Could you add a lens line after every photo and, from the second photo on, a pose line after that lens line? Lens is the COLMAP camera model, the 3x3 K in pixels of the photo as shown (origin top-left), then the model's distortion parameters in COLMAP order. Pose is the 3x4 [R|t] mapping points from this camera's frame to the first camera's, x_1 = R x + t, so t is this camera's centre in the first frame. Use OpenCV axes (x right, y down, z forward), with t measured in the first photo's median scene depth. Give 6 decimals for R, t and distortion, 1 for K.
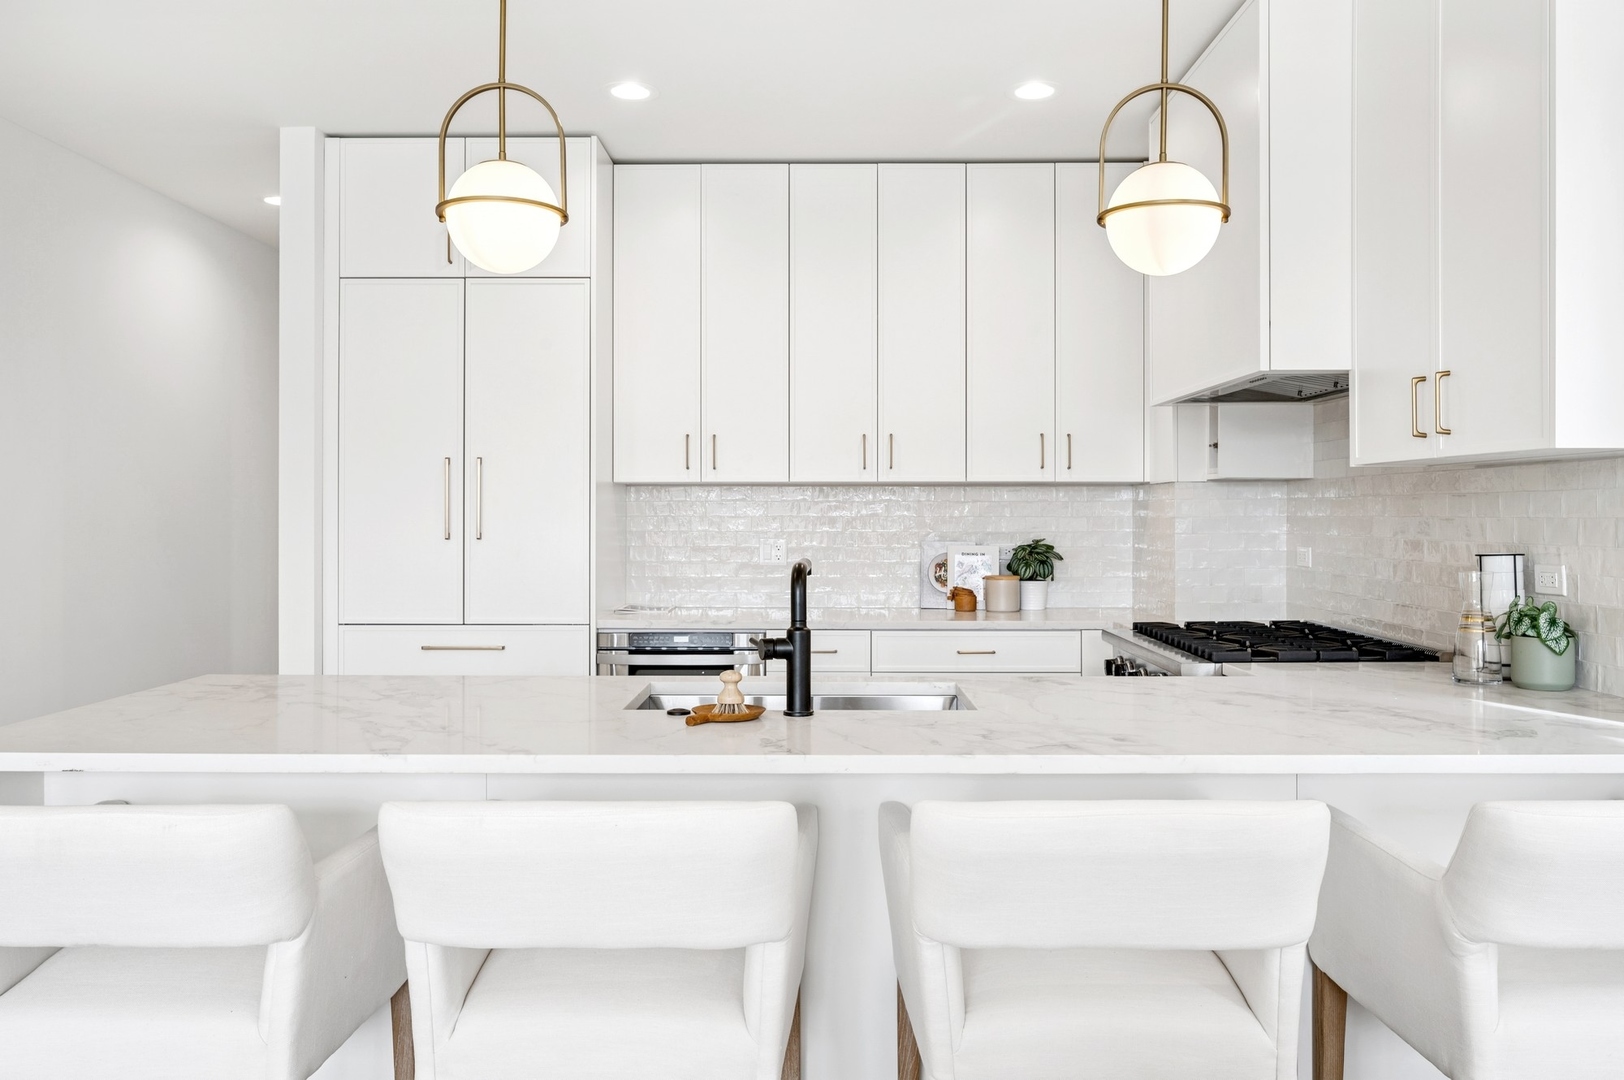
lens RADIAL K [[1193.5, 0, 809.5], [0, 1193.5, 482.5], [0, 0, 1]] dist [0.000747, 0.000209]
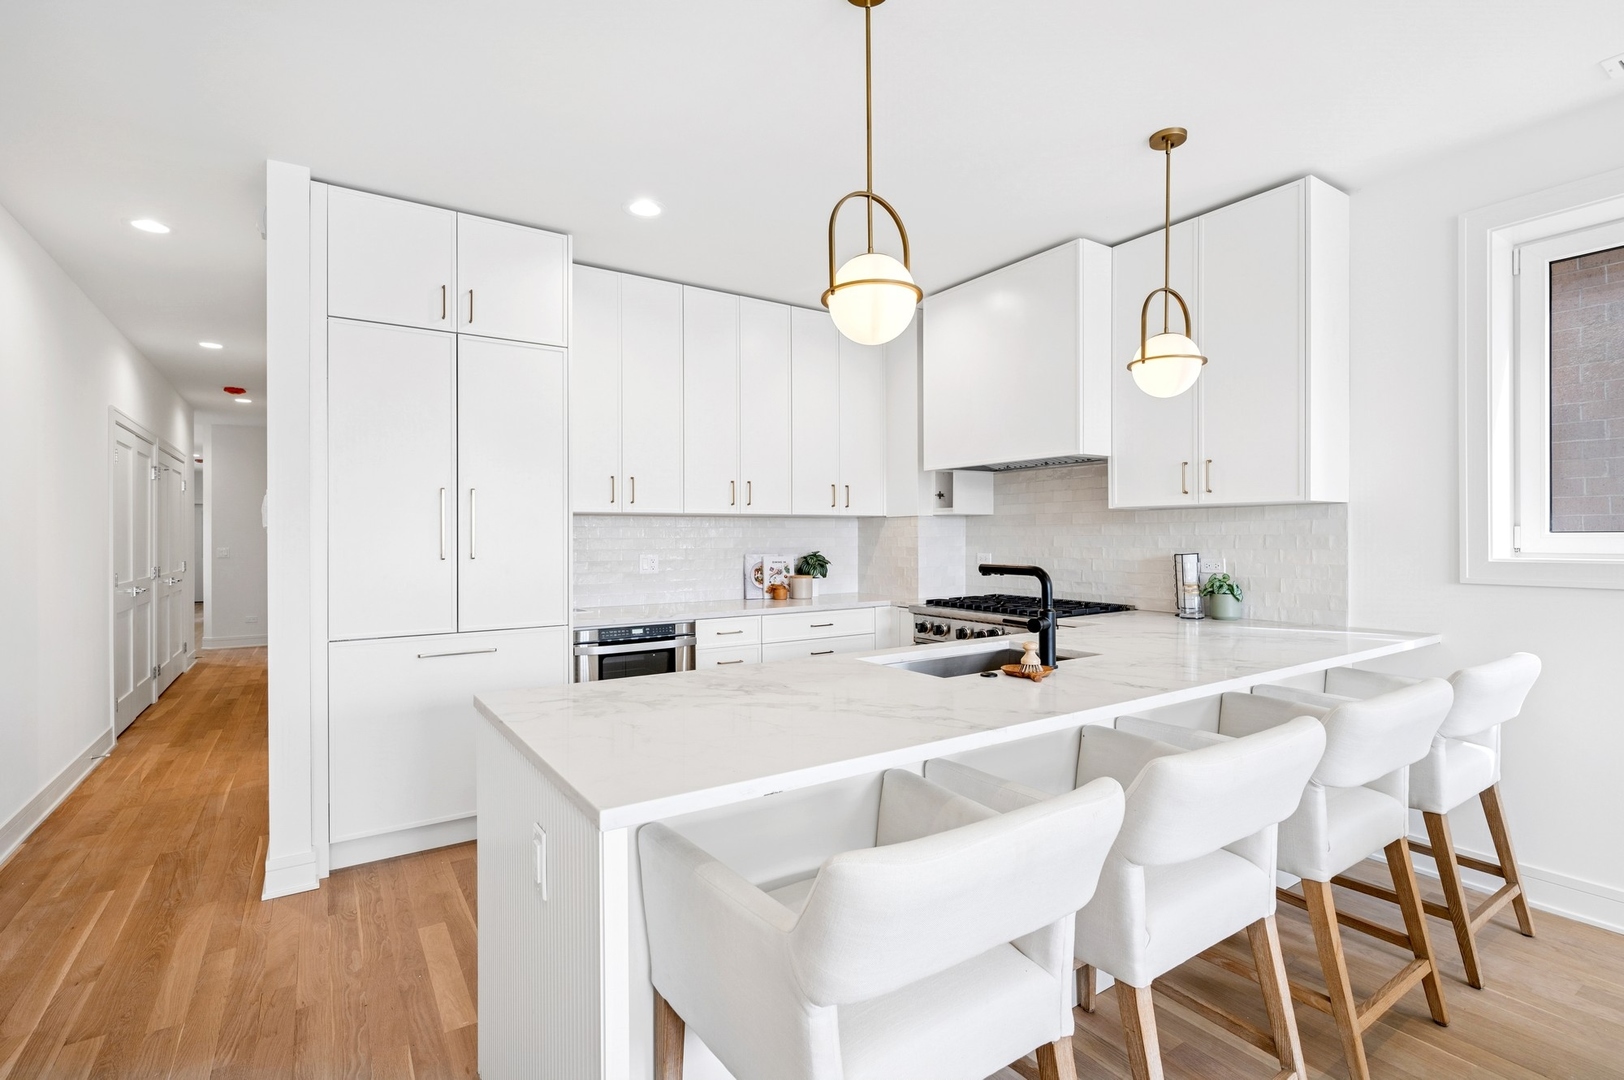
lens RADIAL K [[758.3, 0, 805.0], [0, 758.3, 544.0], [0, 0, 1]] dist [-0.018926, -0.000084]
pose [[0.831139, -0.011871, 0.555938, -0.397659], [-0.009391, 0.999330, 0.035379, 0.002753], [-0.555985, -0.034626, 0.830471, 0.192231]]
